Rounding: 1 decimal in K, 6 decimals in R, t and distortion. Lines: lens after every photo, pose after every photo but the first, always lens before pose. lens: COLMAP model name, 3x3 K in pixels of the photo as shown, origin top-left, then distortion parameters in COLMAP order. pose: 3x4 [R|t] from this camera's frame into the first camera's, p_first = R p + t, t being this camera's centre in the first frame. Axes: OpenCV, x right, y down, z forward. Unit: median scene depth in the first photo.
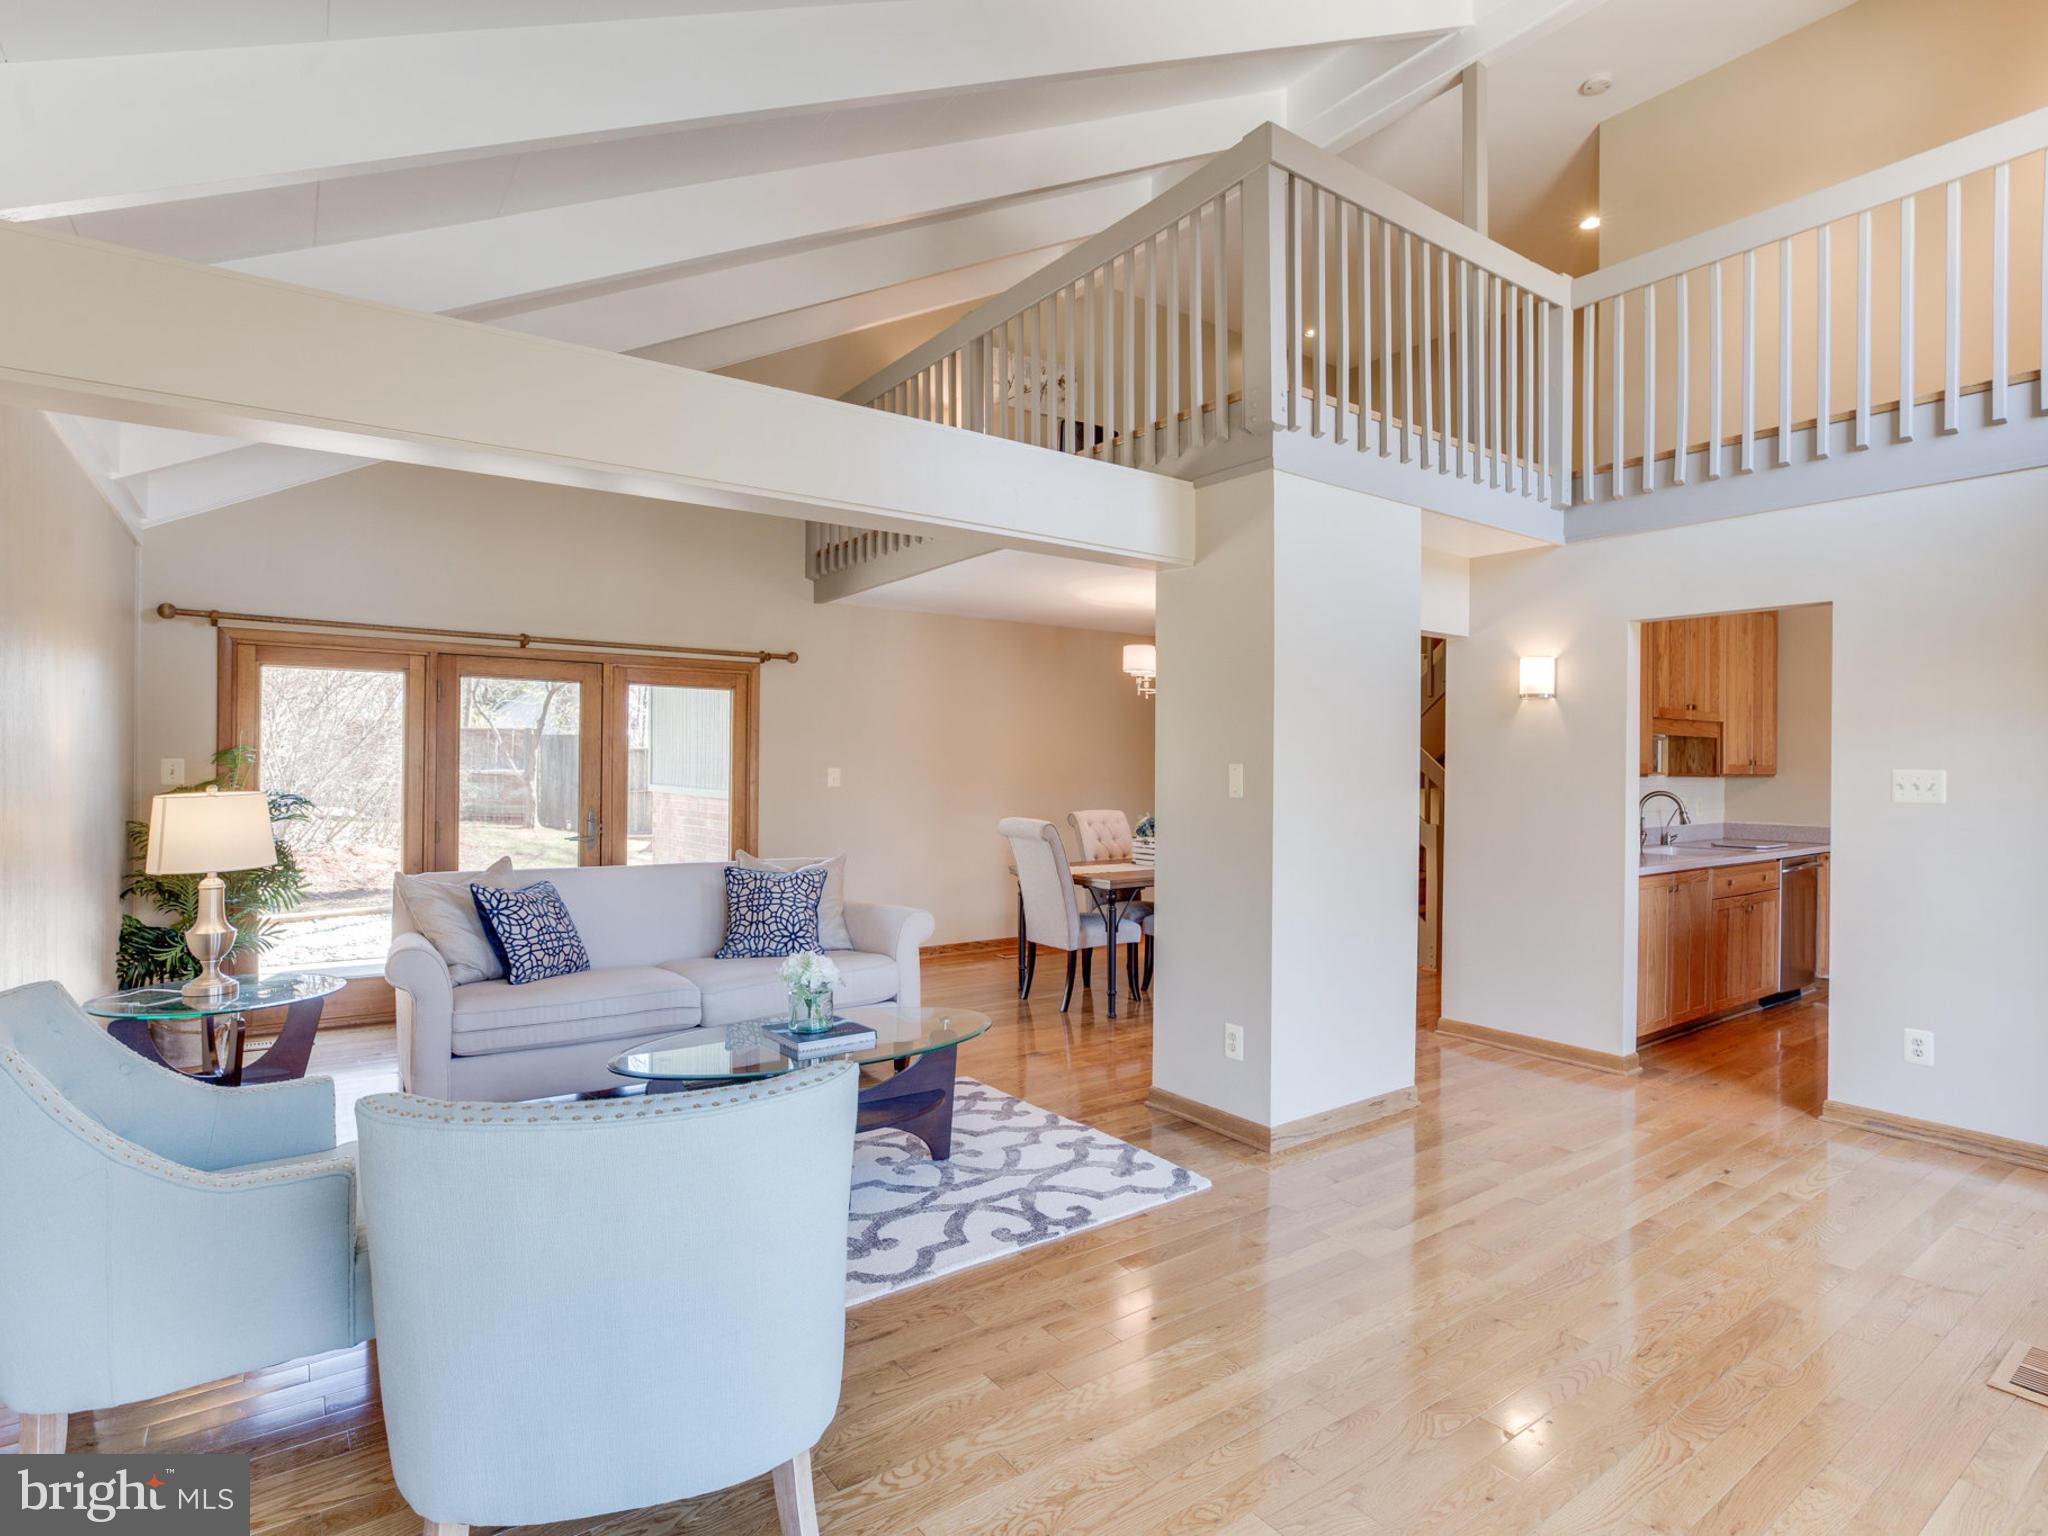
lens RADIAL K [[1058.9, 0, 1036.5], [0, 1058.9, 760.0], [0, 0, 1]] dist [-0.037866, 0.014679]
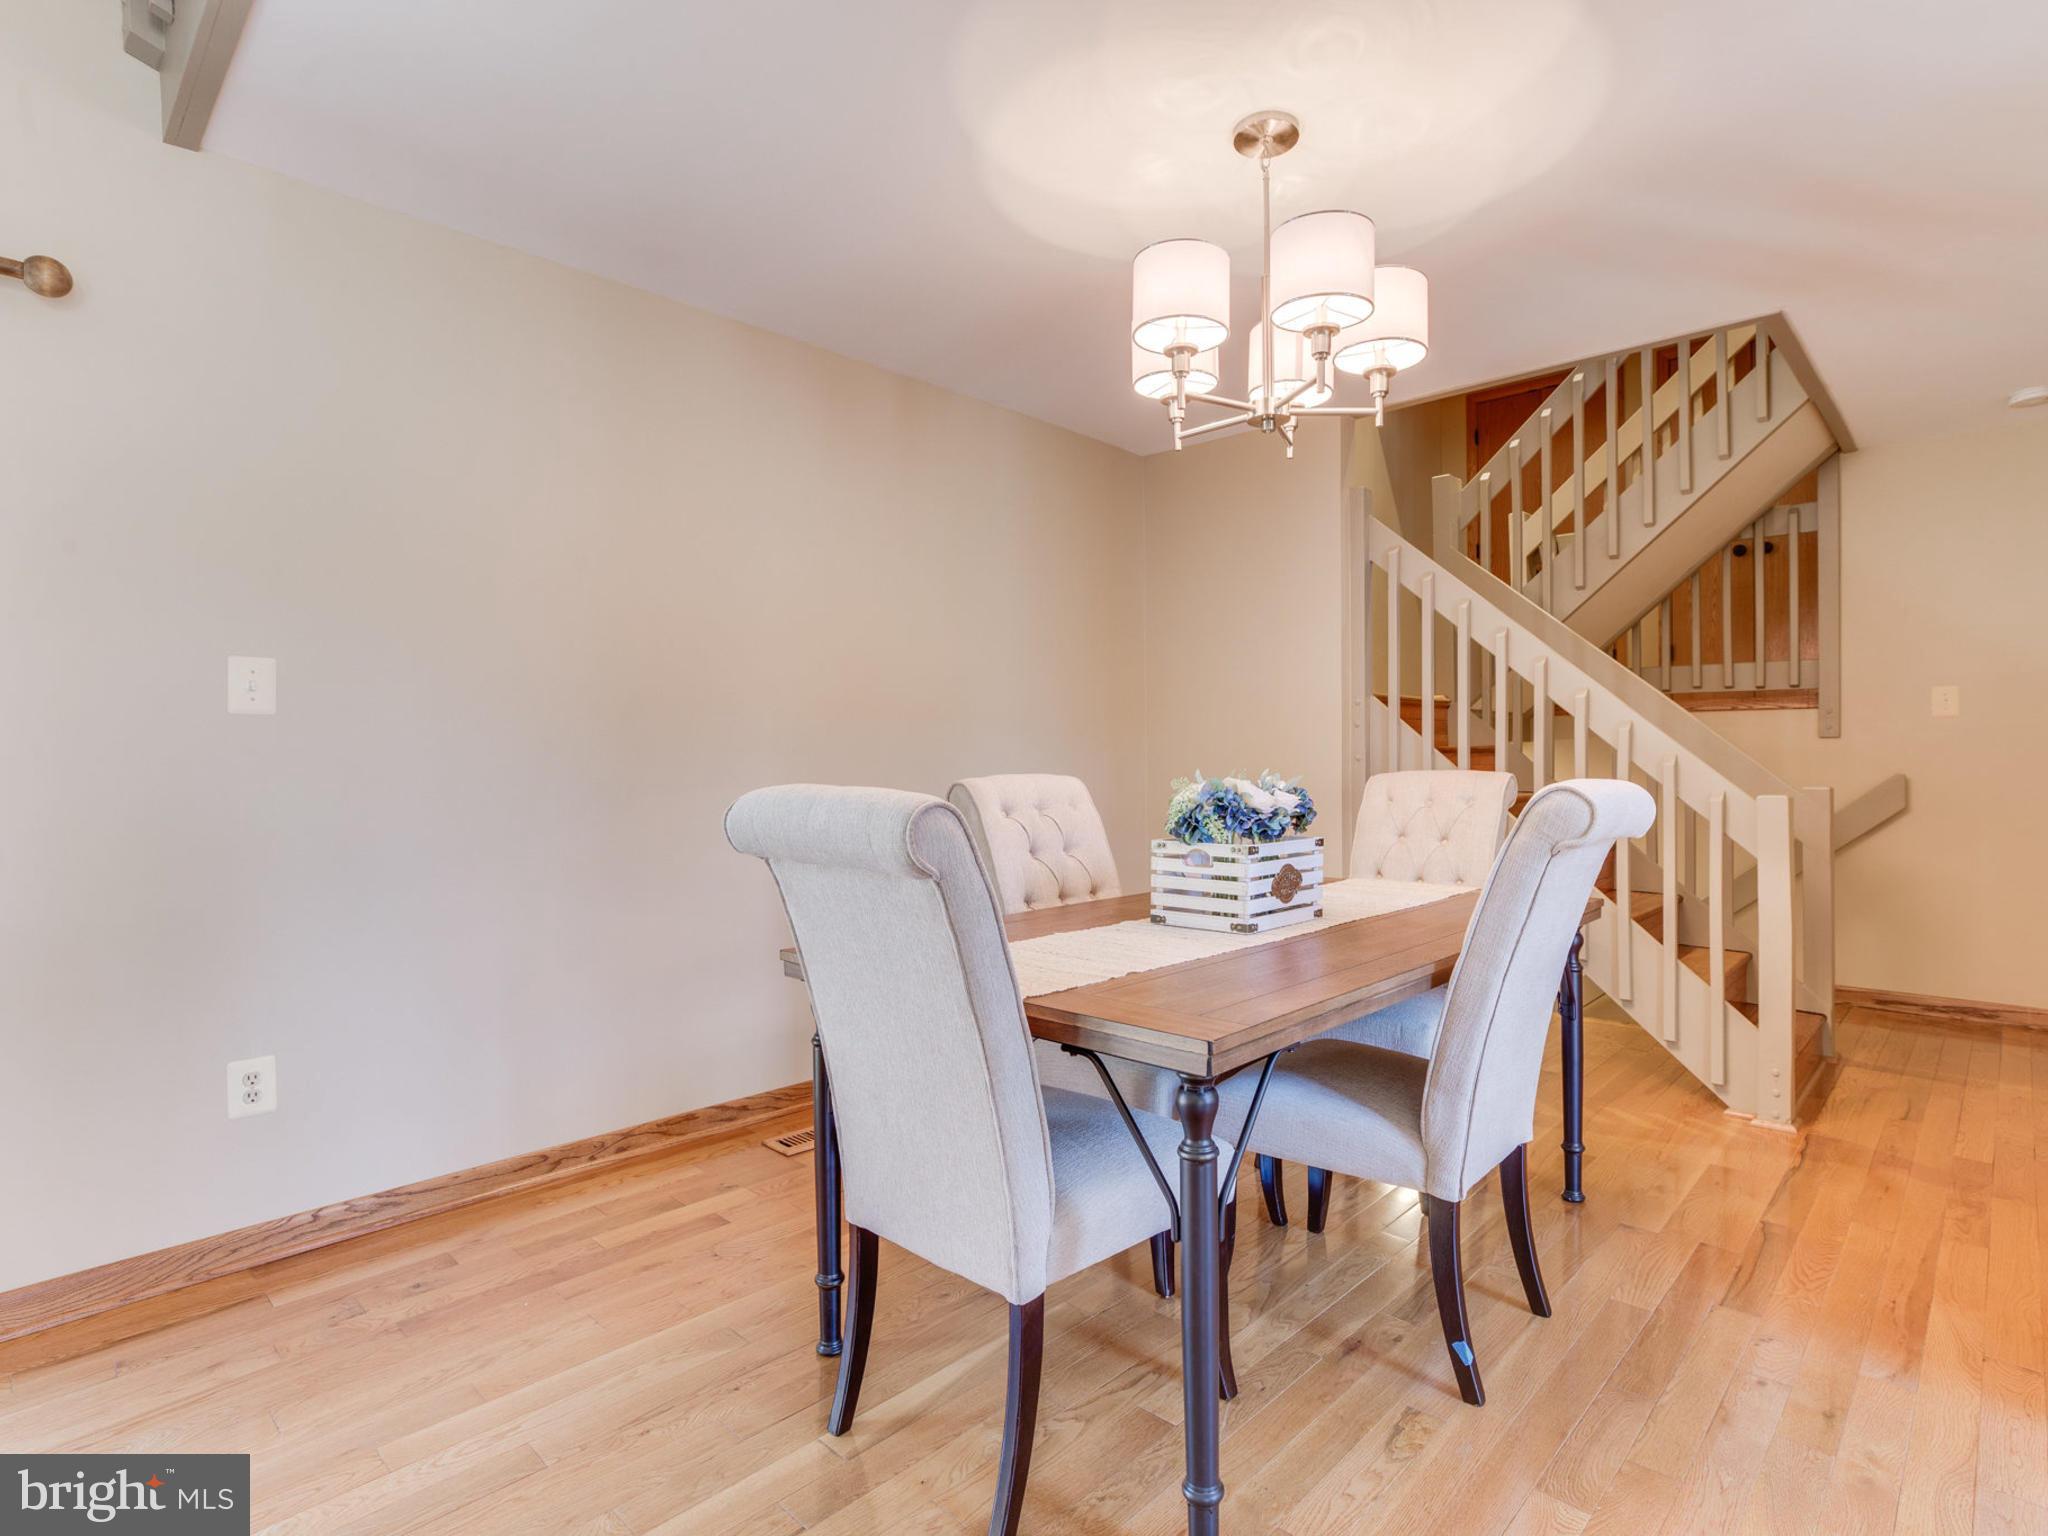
lens RADIAL K [[1058.9, 0, 1036.5], [0, 1058.9, 760.0], [0, 0, 1]] dist [-0.037866, 0.014679]
pose [[0.984046, -0.009804, 0.177646, -0.007383], [0.009113, 0.999947, 0.004705, 0.045124], [-0.177683, -0.003011, 0.984083, 0.695910]]
